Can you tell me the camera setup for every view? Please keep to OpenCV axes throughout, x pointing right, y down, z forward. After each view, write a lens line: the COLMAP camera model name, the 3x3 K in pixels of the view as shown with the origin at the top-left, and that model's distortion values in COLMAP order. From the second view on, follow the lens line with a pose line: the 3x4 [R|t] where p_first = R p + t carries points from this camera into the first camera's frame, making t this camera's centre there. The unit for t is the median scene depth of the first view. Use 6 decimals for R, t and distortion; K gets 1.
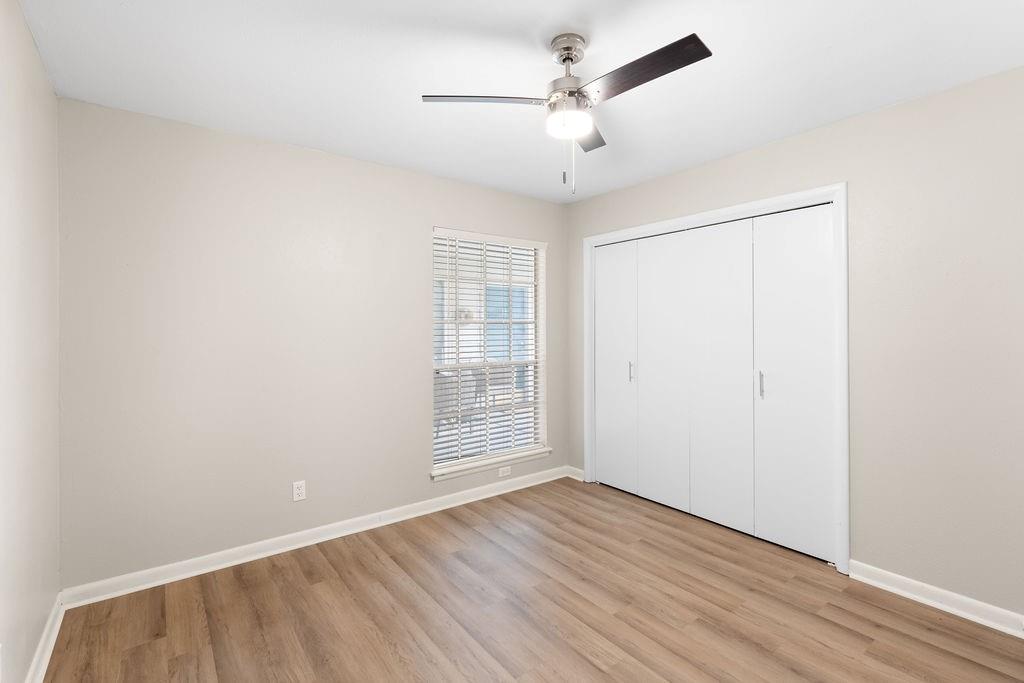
lens RADIAL K [[470.7, 0, 510.8], [0, 470.7, 323.7], [0, 0, 1]] dist [0.001430, 0.000287]
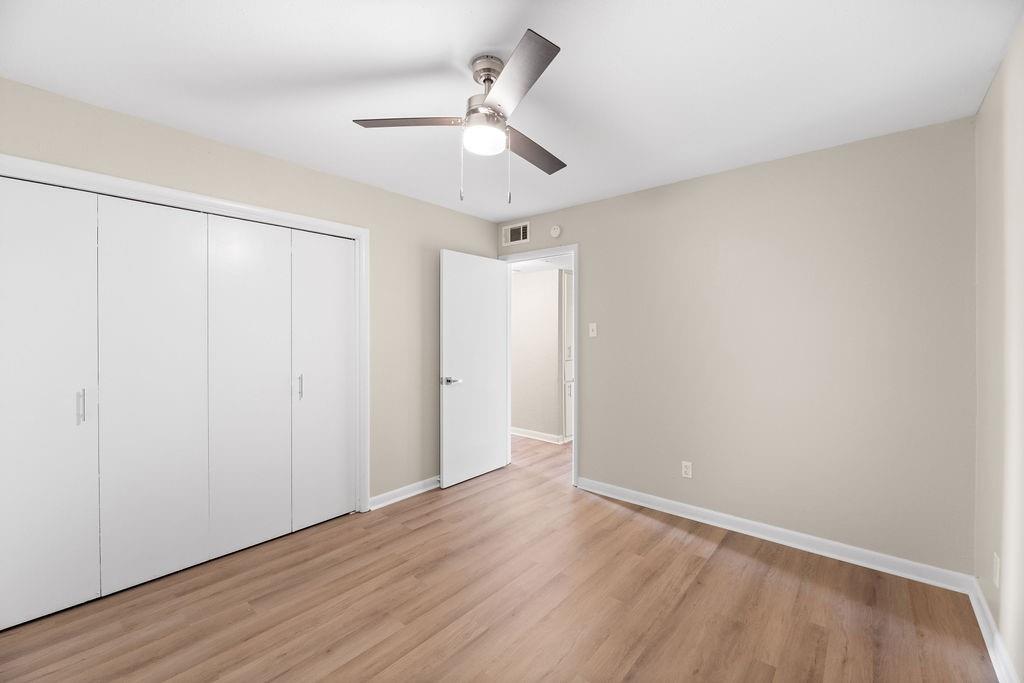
lens RADIAL K [[420.5, 0, 522.6], [0, 420.5, 333.5], [0, 0, 1]] dist [0.000117, -0.000206]
pose [[-0.232242, 0.006329, 0.972637, -0.585371], [-0.005952, 0.999951, -0.007928, 0.013478], [-0.972640, -0.007631, -0.232193, 0.816910]]
